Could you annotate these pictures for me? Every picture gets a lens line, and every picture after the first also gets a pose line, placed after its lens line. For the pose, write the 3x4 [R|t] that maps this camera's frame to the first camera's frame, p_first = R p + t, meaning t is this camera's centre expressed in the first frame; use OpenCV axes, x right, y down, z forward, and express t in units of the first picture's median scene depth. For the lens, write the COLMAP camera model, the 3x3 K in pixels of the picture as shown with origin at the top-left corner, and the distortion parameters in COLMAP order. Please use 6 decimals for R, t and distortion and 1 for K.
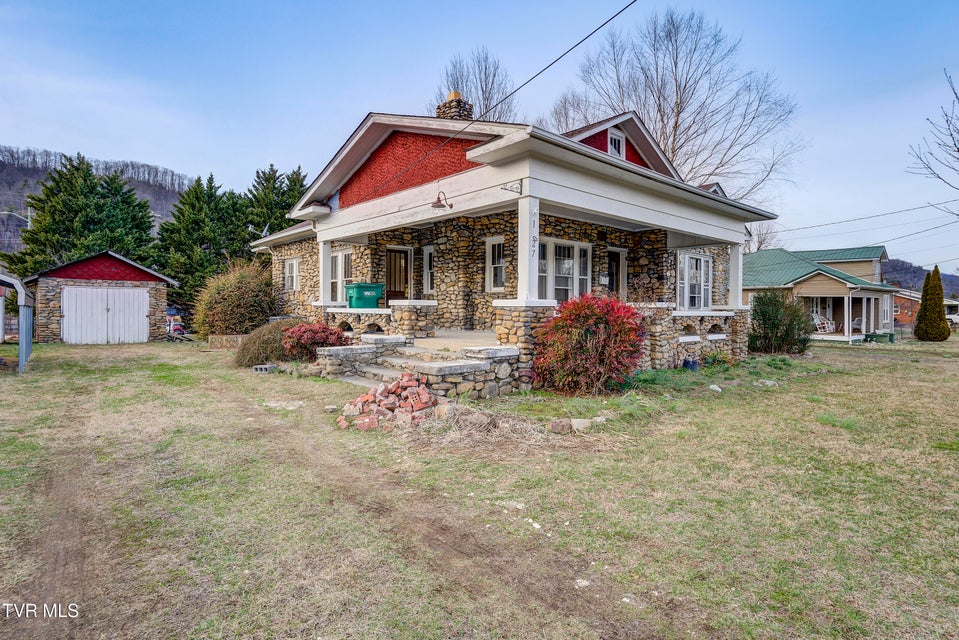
lens RADIAL K [[494.9, 0, 479.5], [0, 494.9, 320.0], [0, 0, 1]] dist [-0.001613, -0.000119]
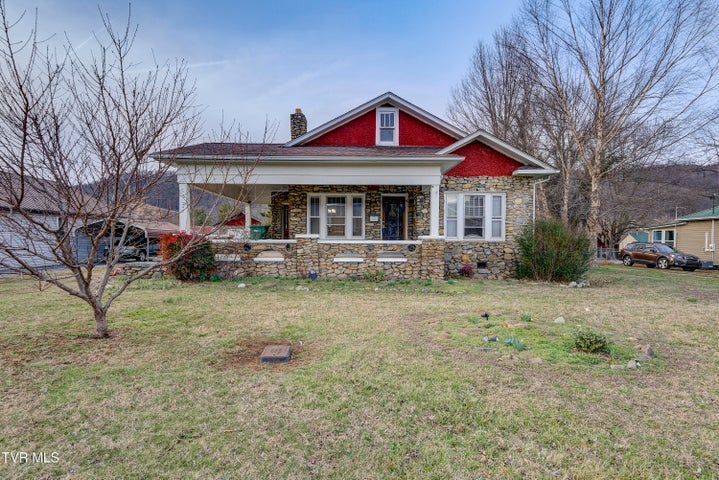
lens RADIAL K [[371.0, 0, 359.5], [0, 371.0, 240.0], [0, 0, 1]] dist [-0.001613, -0.000119]
pose [[0.776774, -0.003054, -0.629772, 0.889178], [-0.013311, 0.999685, -0.021265, 0.002808], [0.629638, 0.024901, 0.776489, 0.175041]]
